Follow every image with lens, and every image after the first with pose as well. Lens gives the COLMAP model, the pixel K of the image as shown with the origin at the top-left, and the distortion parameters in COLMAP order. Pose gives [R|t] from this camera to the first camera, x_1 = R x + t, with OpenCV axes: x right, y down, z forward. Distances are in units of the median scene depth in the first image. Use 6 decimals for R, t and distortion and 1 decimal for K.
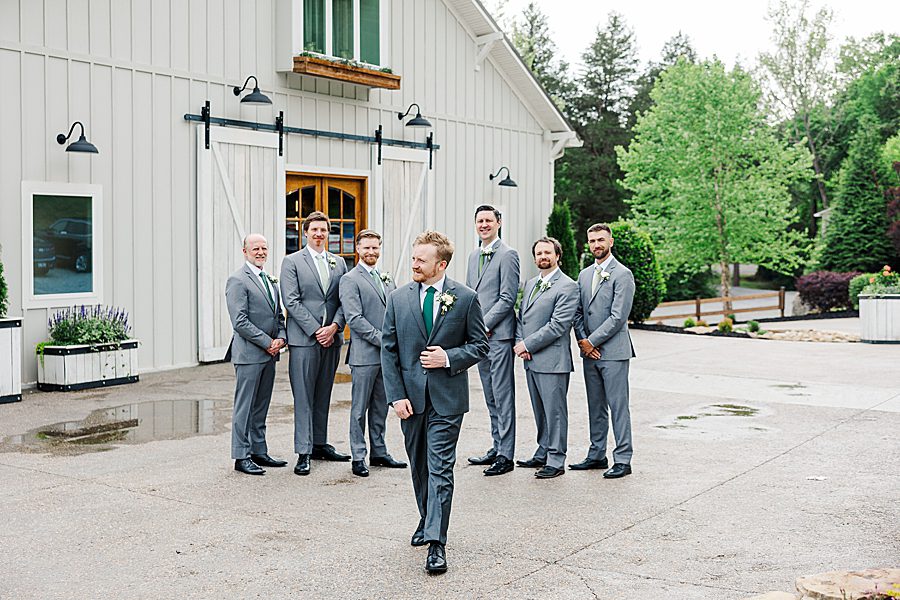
lens RADIAL K [[1532.1, 0, 450.0], [0, 1532.1, 300.0], [0, 0, 1]] dist [-0.017947, 0.016053]
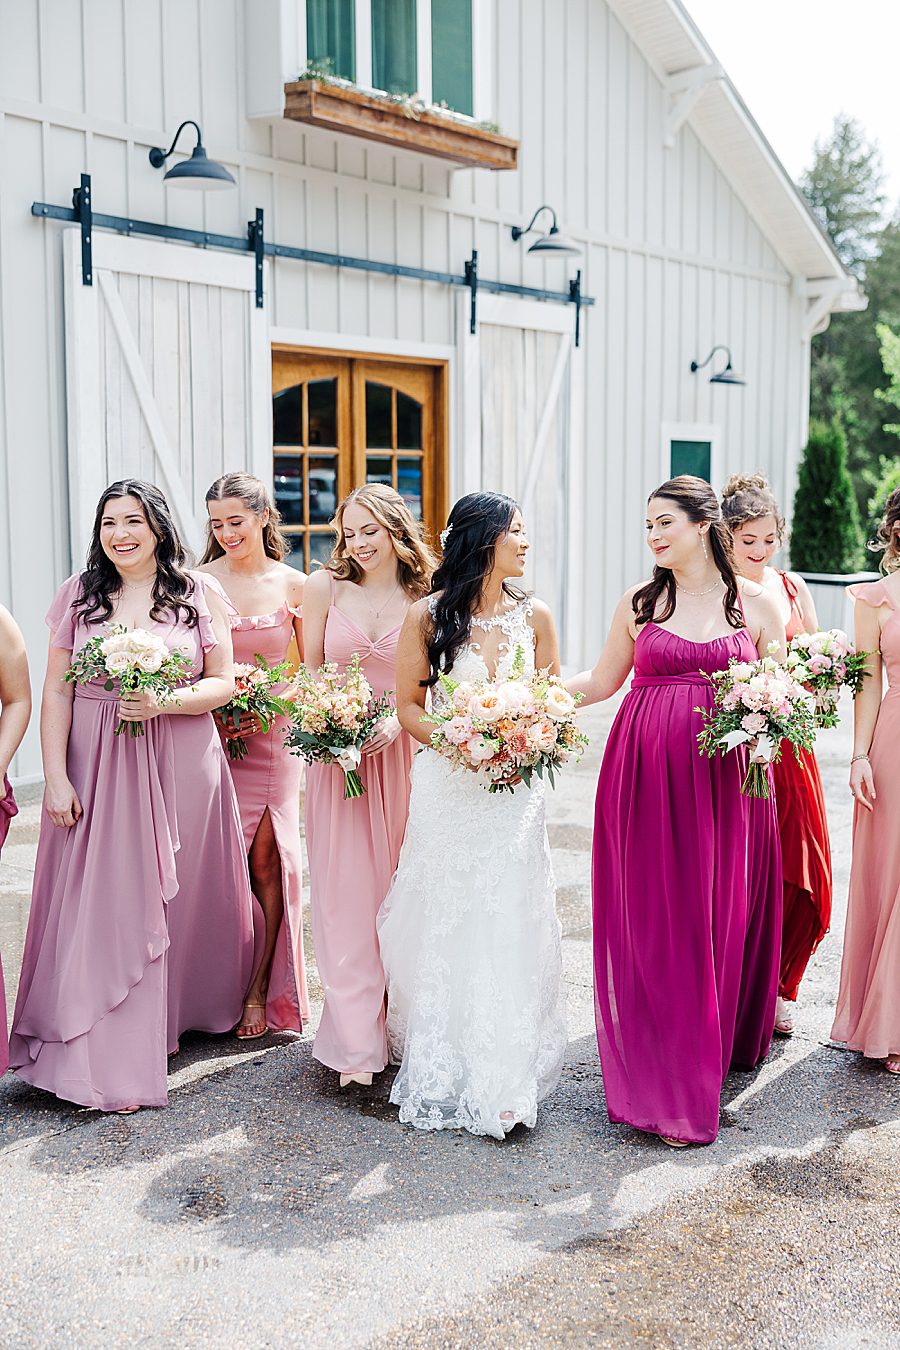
lens RADIAL K [[2160.1, 0, 450.0], [0, 2160.1, 675.0], [0, 0, 1]] dist [0.101369, -0.030886]
pose [[0.998992, -0.003235, -0.044774, -0.023927], [0.005004, 0.999210, 0.039433, -0.009876], [0.044611, -0.039618, 0.998219, 0.332756]]
